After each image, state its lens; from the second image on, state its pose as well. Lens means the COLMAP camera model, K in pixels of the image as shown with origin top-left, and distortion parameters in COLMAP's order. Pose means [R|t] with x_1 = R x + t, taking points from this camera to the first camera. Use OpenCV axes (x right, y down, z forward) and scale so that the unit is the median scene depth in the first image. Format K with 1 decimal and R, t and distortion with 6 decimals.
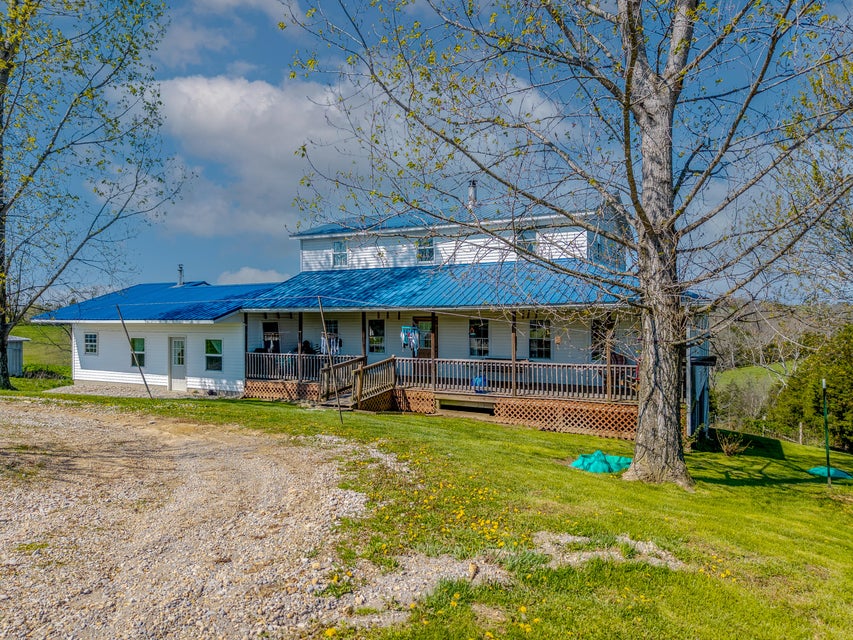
lens RADIAL K [[577.9, 0, 426.5], [0, 577.9, 320.0], [0, 0, 1]] dist [0.001426, -0.000257]
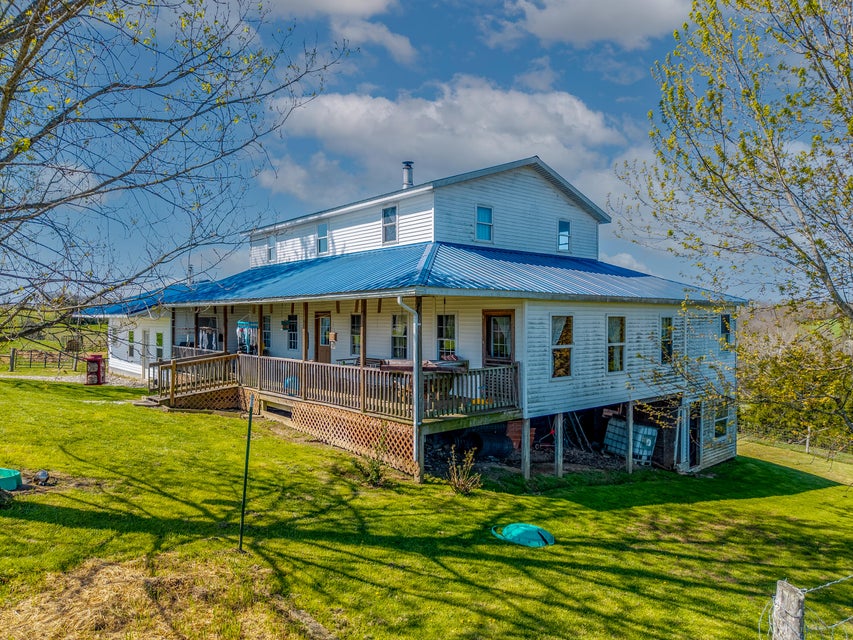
lens RADIAL K [[577.9, 0, 426.5], [0, 577.9, 320.0], [0, 0, 1]] dist [0.001426, -0.000257]
pose [[0.941369, 0.005211, -0.337338, 0.477081], [-0.003910, 0.999982, 0.004536, 0.003438], [0.337355, -0.002951, 0.941373, 0.174819]]
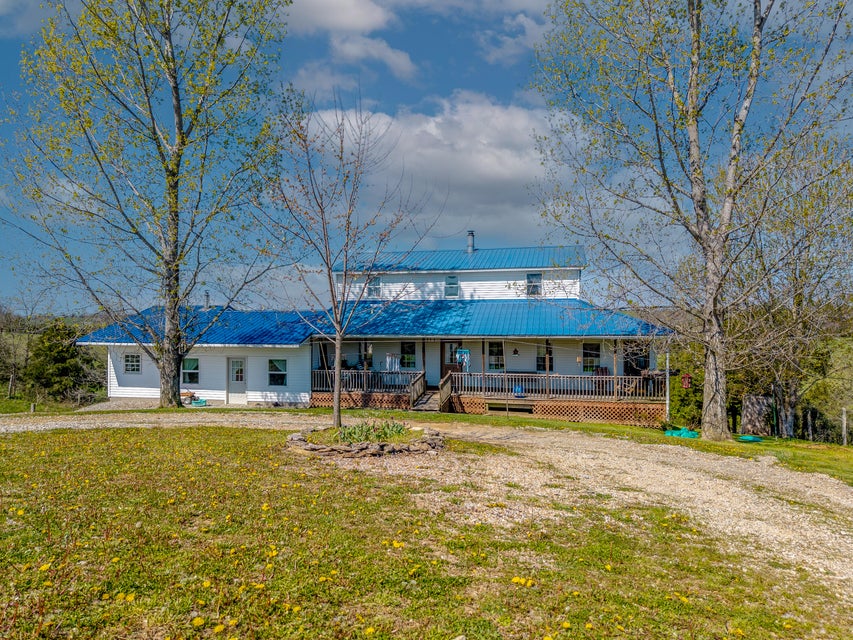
lens RADIAL K [[577.9, 0, 426.5], [0, 577.9, 320.0], [0, 0, 1]] dist [0.001426, -0.000257]
pose [[0.970114, 0.001449, 0.242646, -0.369198], [-0.000058, 0.999984, -0.005741, -0.041645], [-0.242651, 0.005555, 0.970098, -0.233699]]
